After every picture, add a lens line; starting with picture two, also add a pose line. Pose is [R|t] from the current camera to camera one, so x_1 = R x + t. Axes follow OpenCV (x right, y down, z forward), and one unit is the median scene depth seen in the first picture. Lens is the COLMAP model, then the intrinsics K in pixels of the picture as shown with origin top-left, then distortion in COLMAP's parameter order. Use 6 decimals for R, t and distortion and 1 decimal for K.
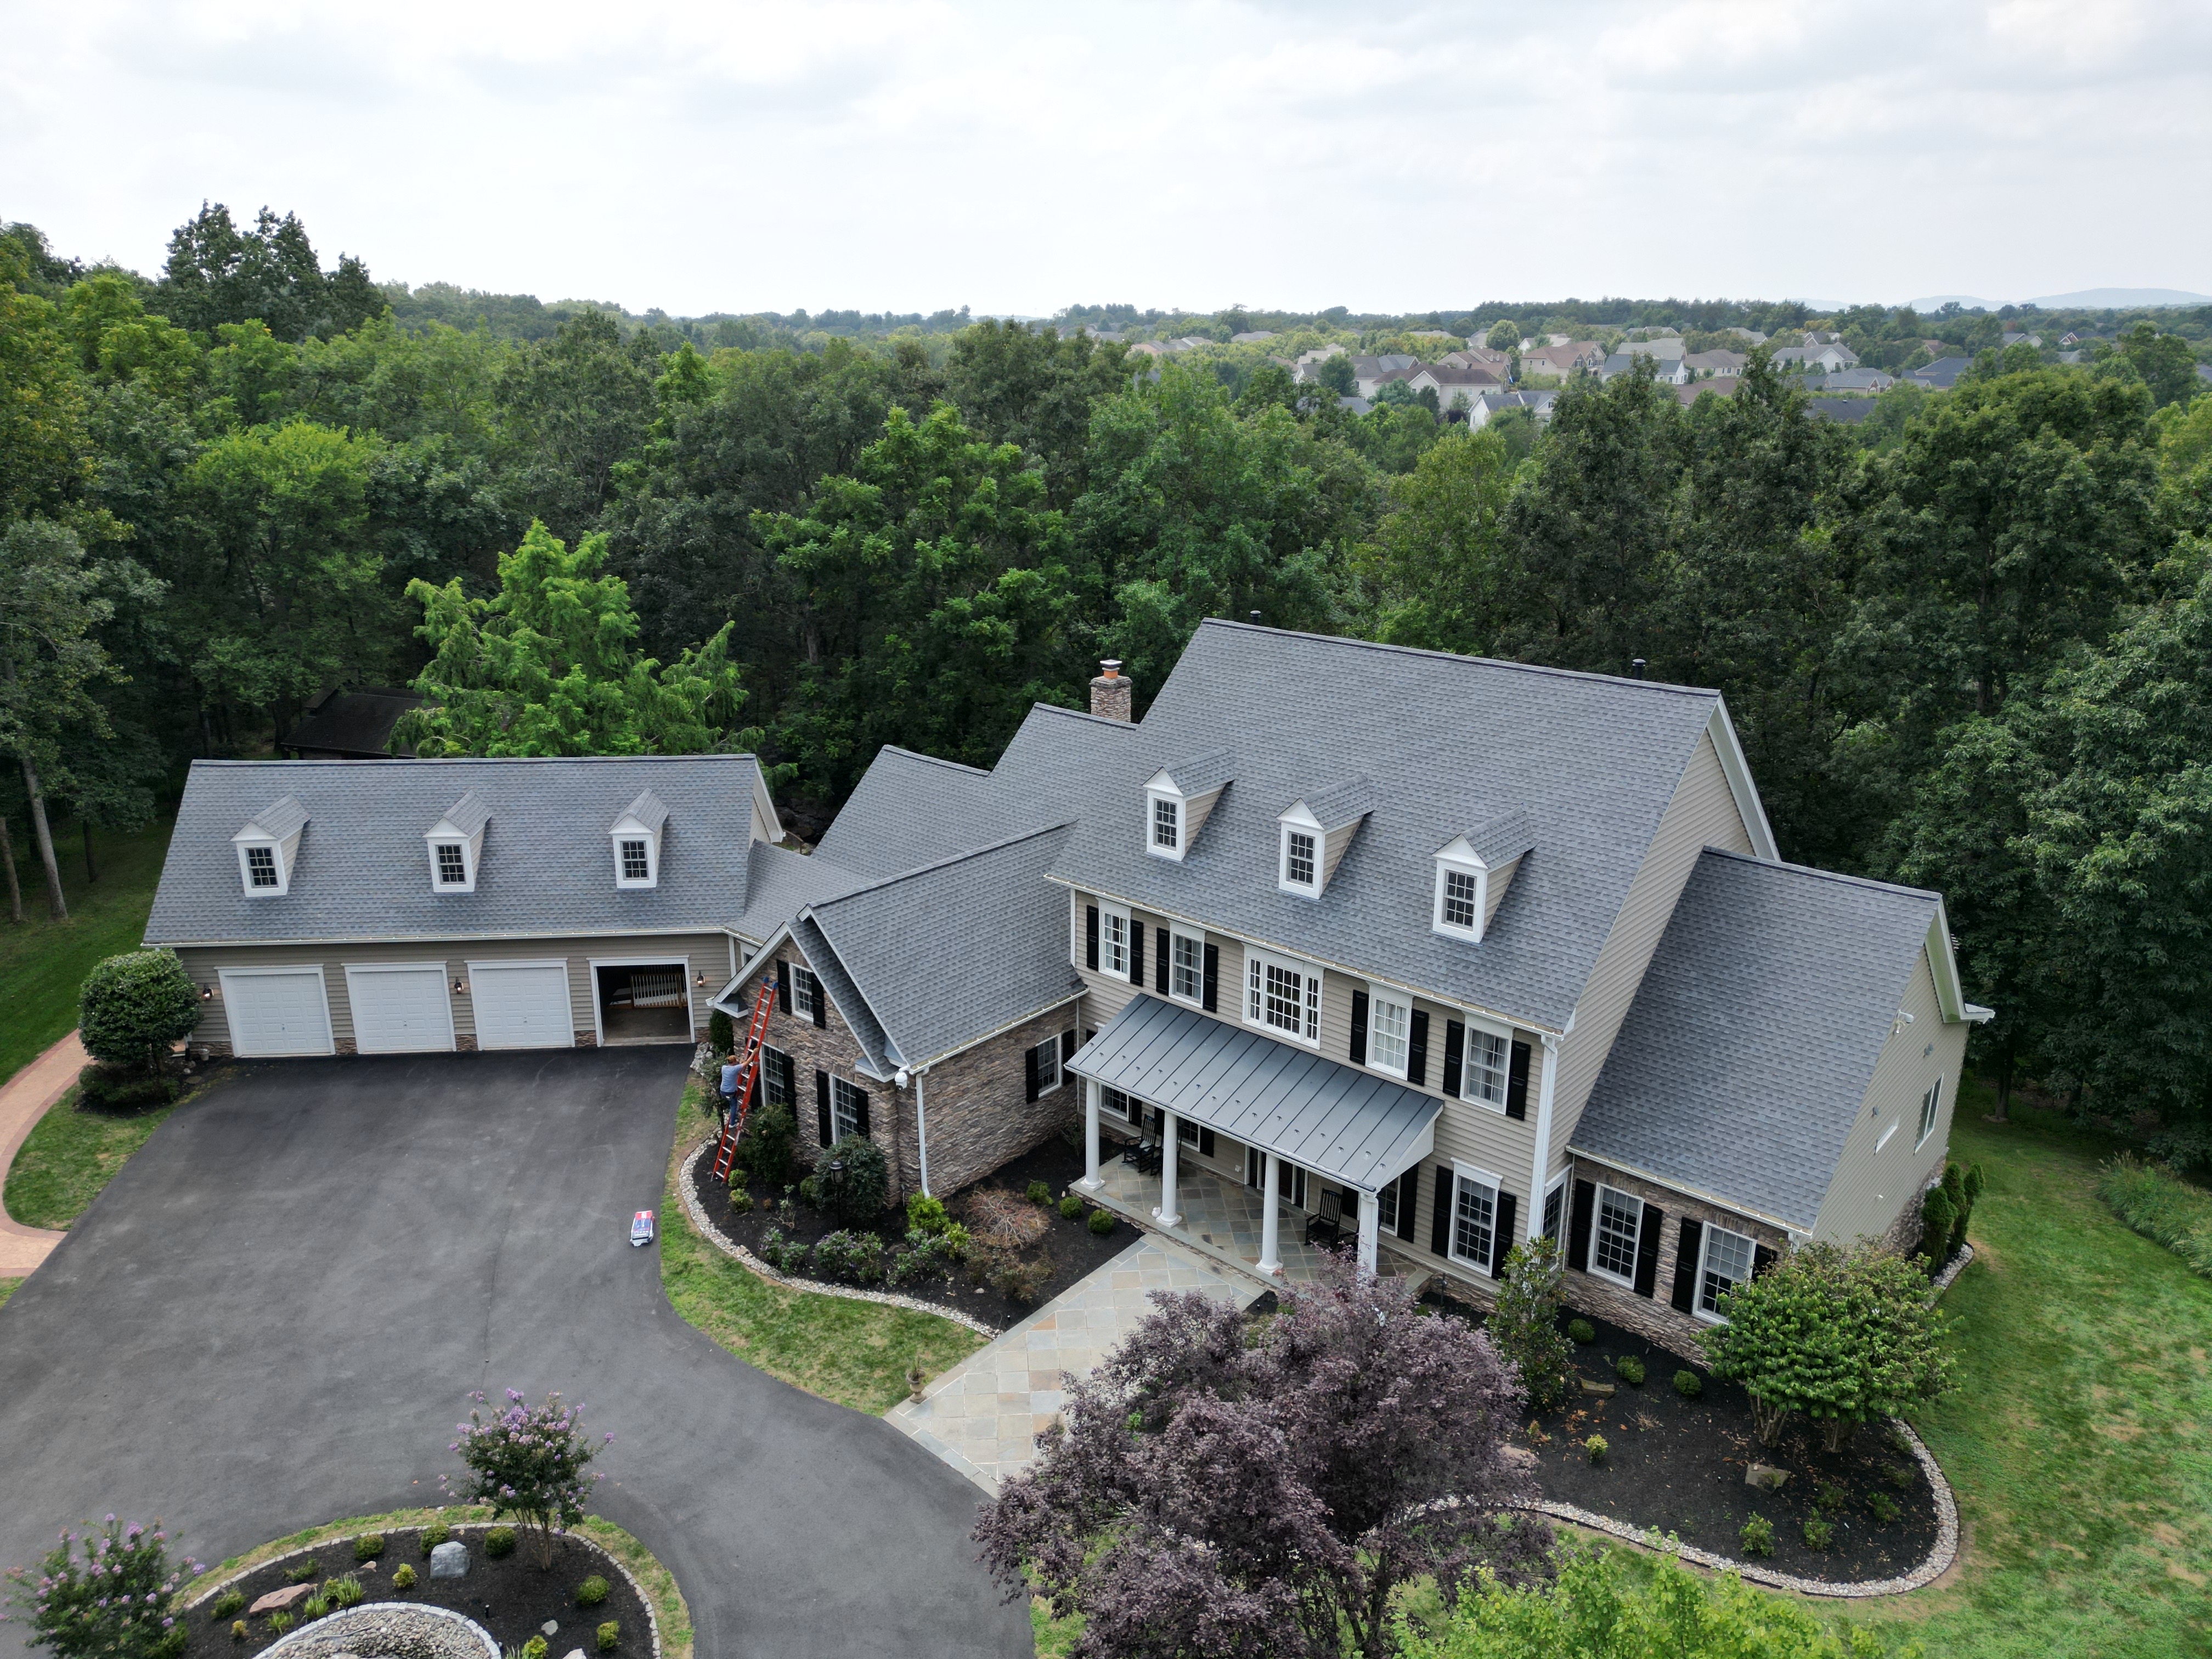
lens RADIAL K [[1526.7, 0, 1106.0], [0, 1526.7, 829.5], [0, 0, 1]] dist [0.082089, -0.088336]
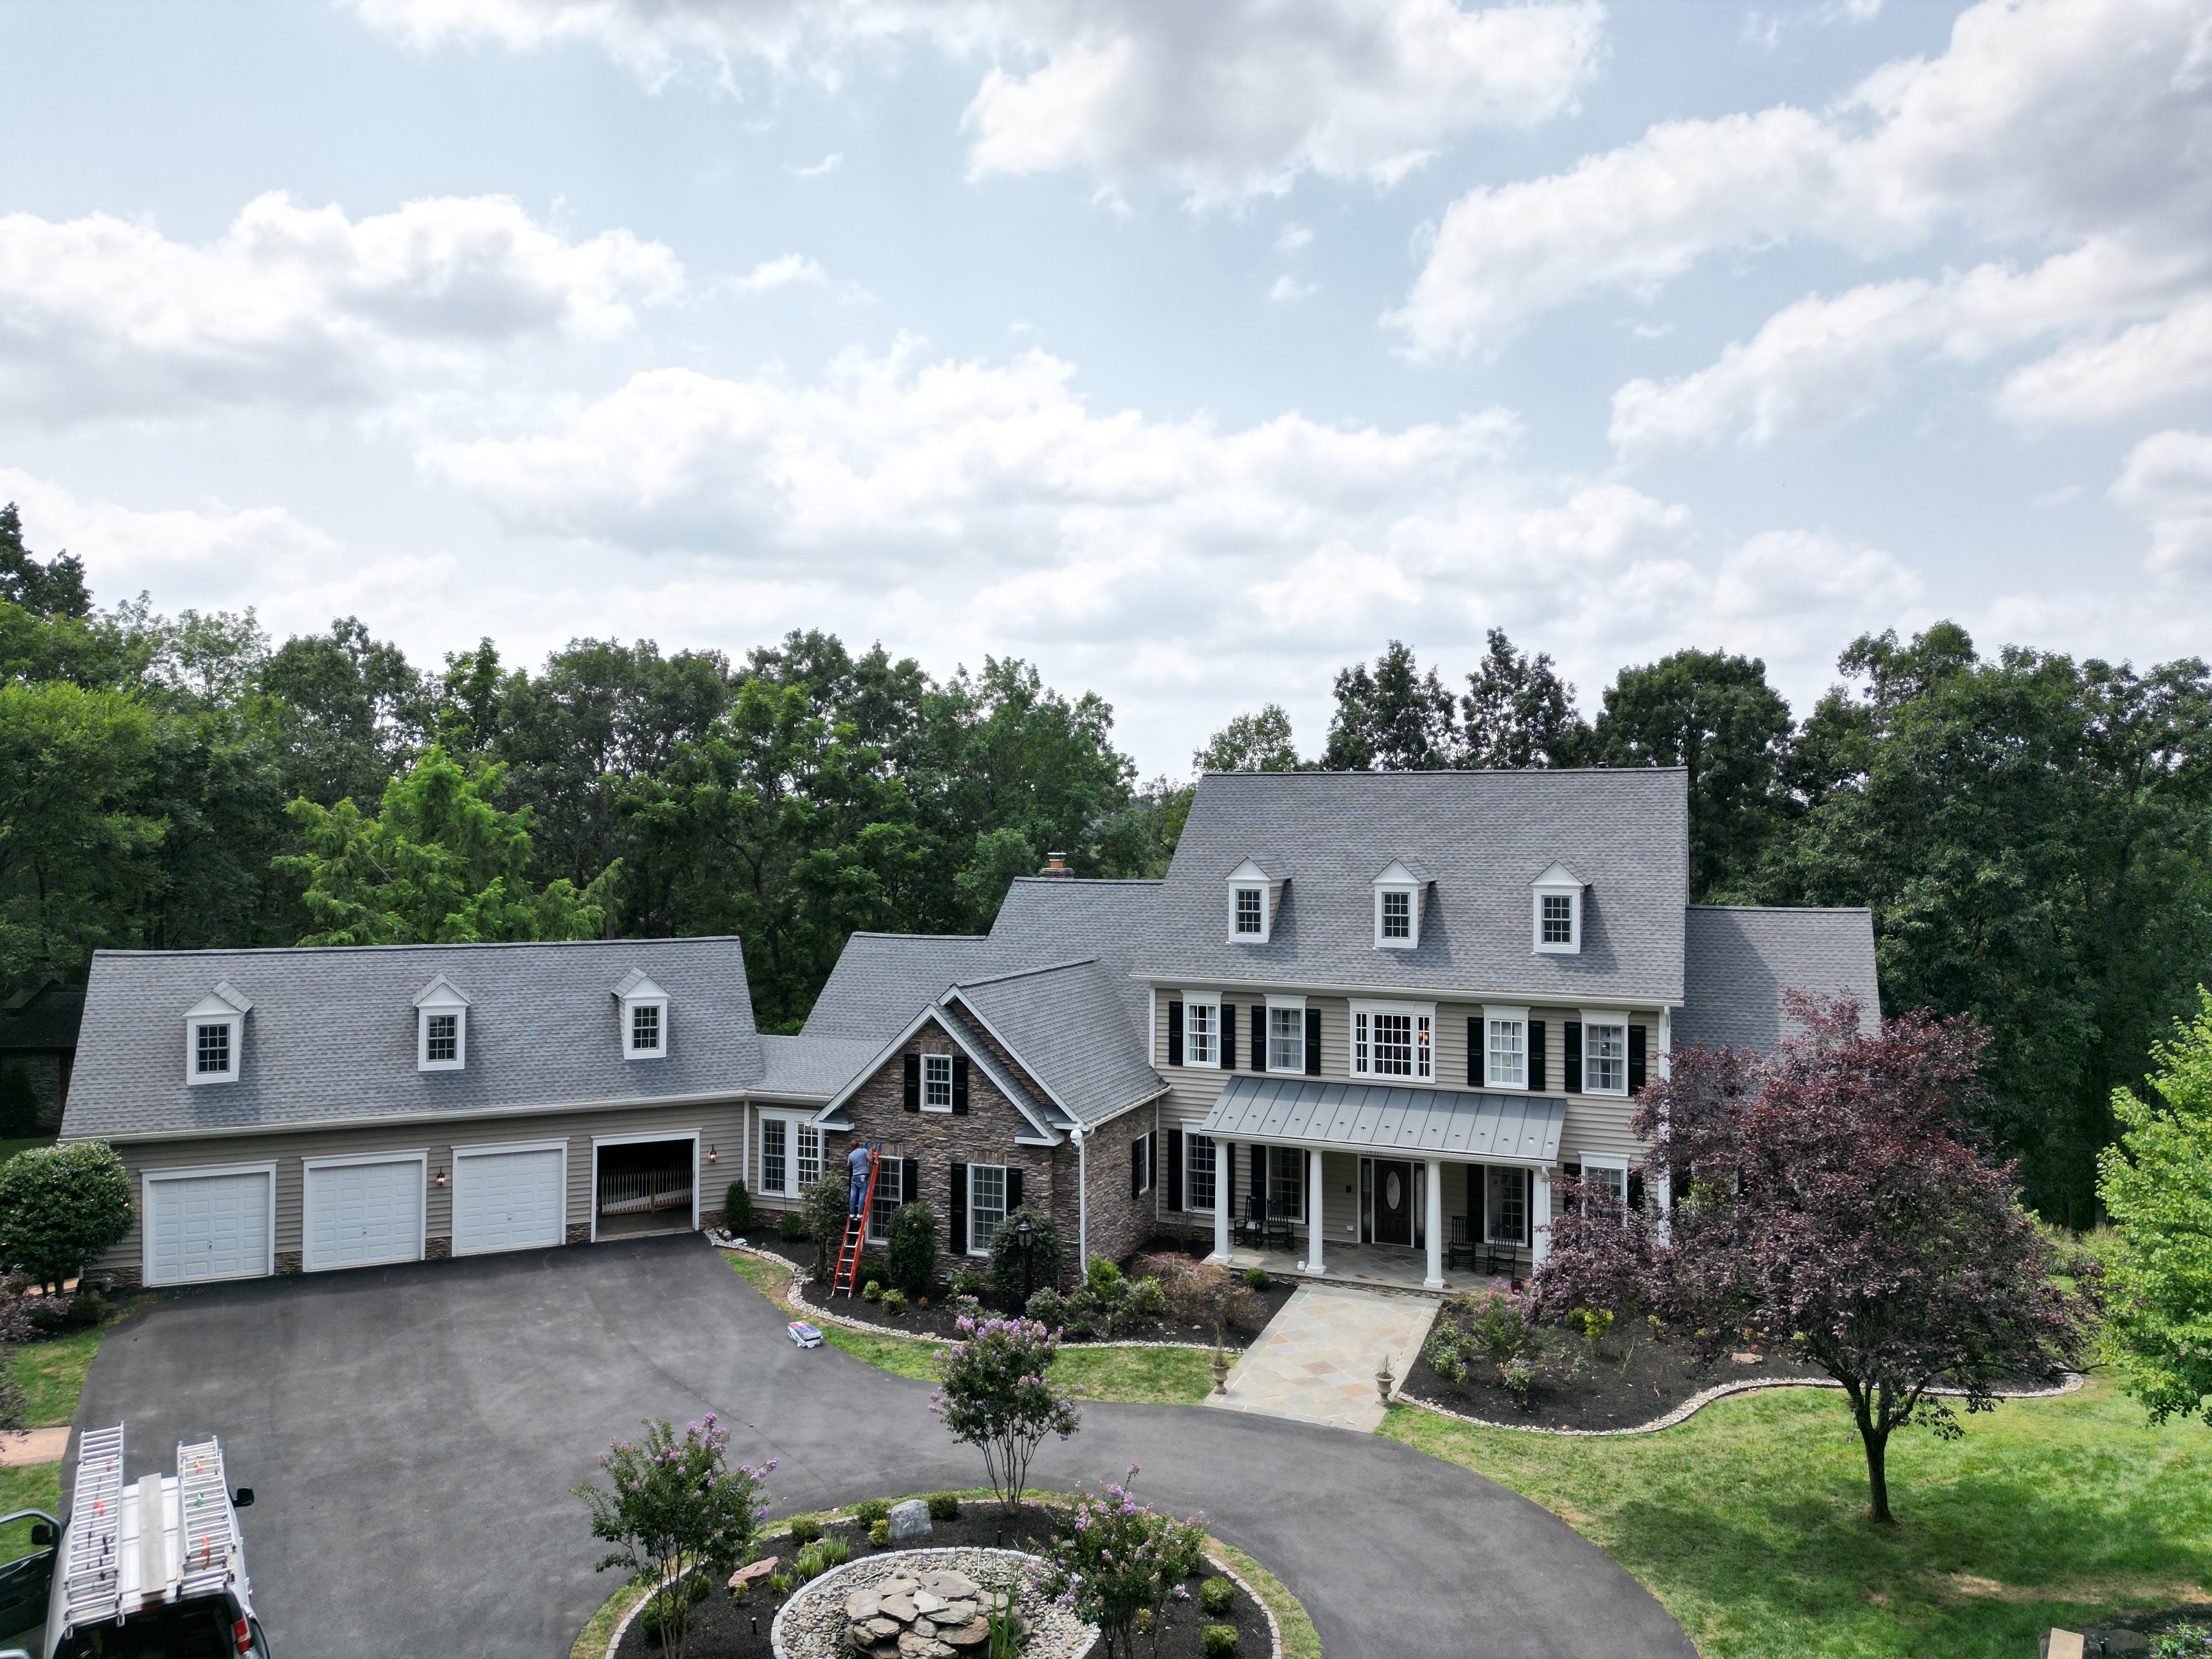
lens RADIAL K [[1526.7, 0, 1106.0], [0, 1526.7, 829.5], [0, 0, 1]] dist [0.082089, -0.088336]
pose [[0.942065, 0.001859, 0.335424, -0.429477], [0.100352, 0.952622, -0.287125, 0.246606], [-0.320066, 0.304151, 0.897246, 0.017547]]
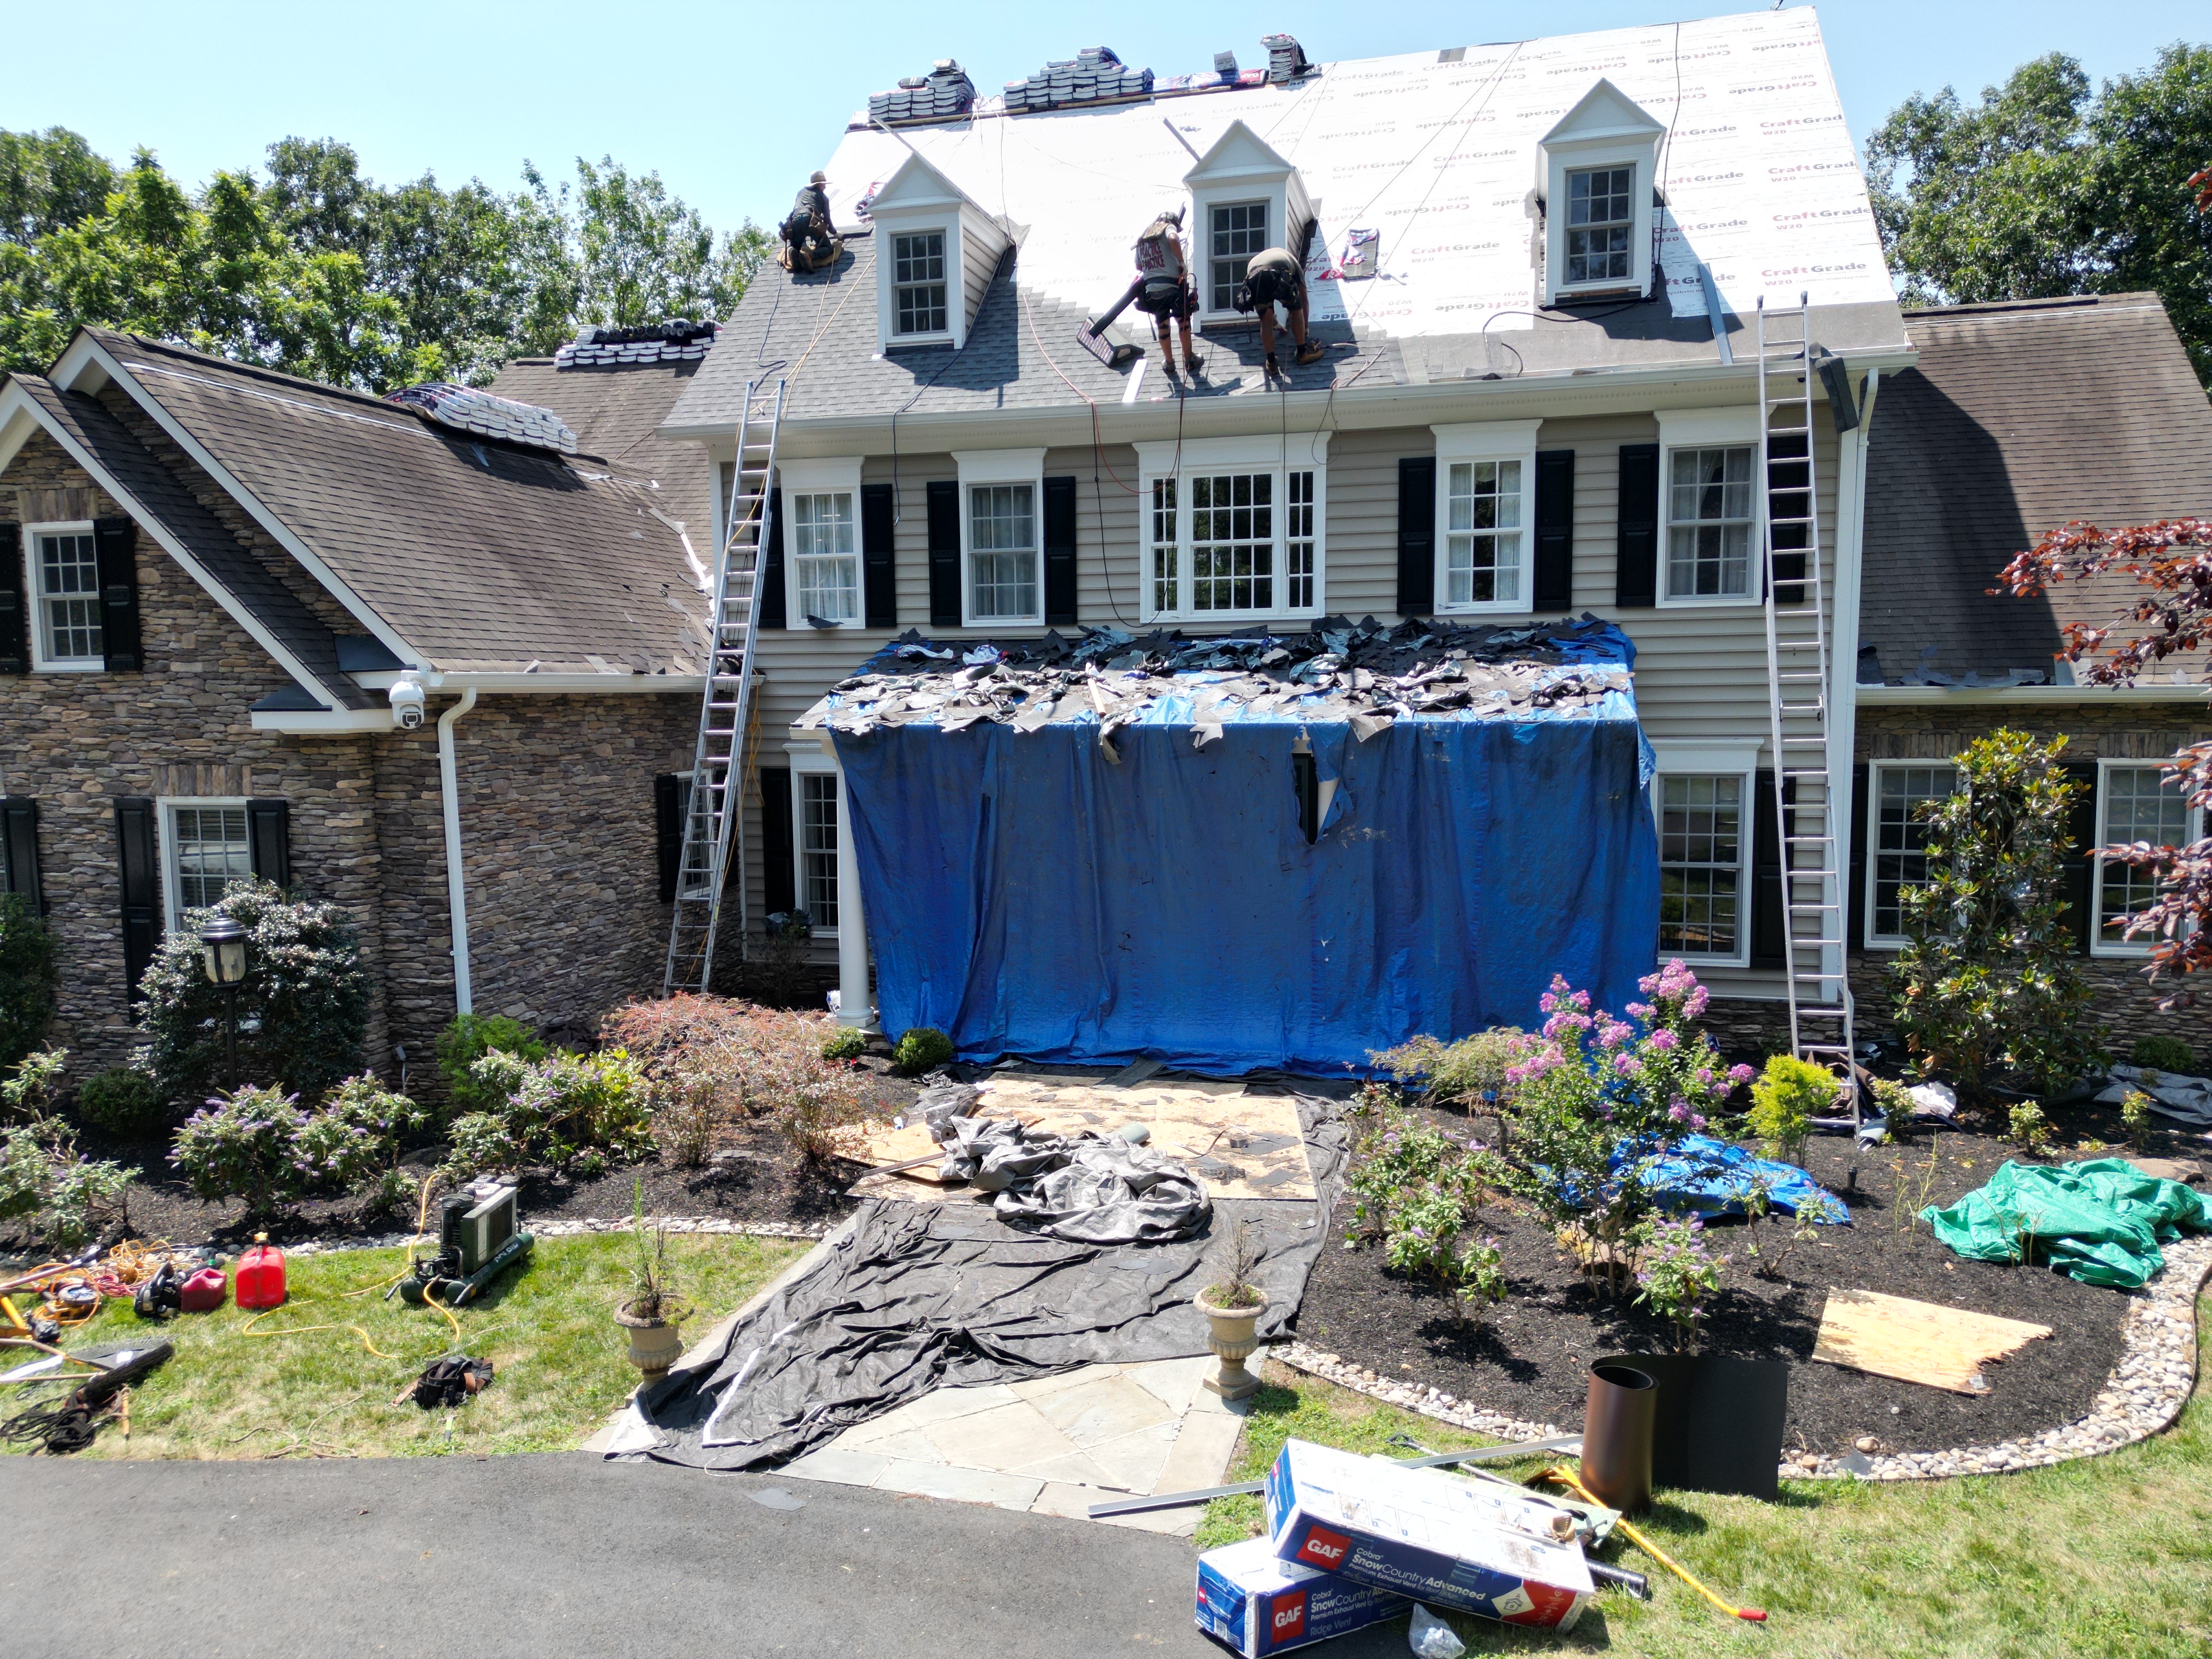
lens RADIAL K [[1526.7, 0, 1106.0], [0, 1526.7, 829.5], [0, 0, 1]] dist [0.082089, -0.088336]
pose [[0.894793, -0.055215, 0.443054, -0.141236], [0.150821, 0.971373, -0.183543, 0.272658], [-0.420237, 0.231055, 0.877505, 0.564099]]
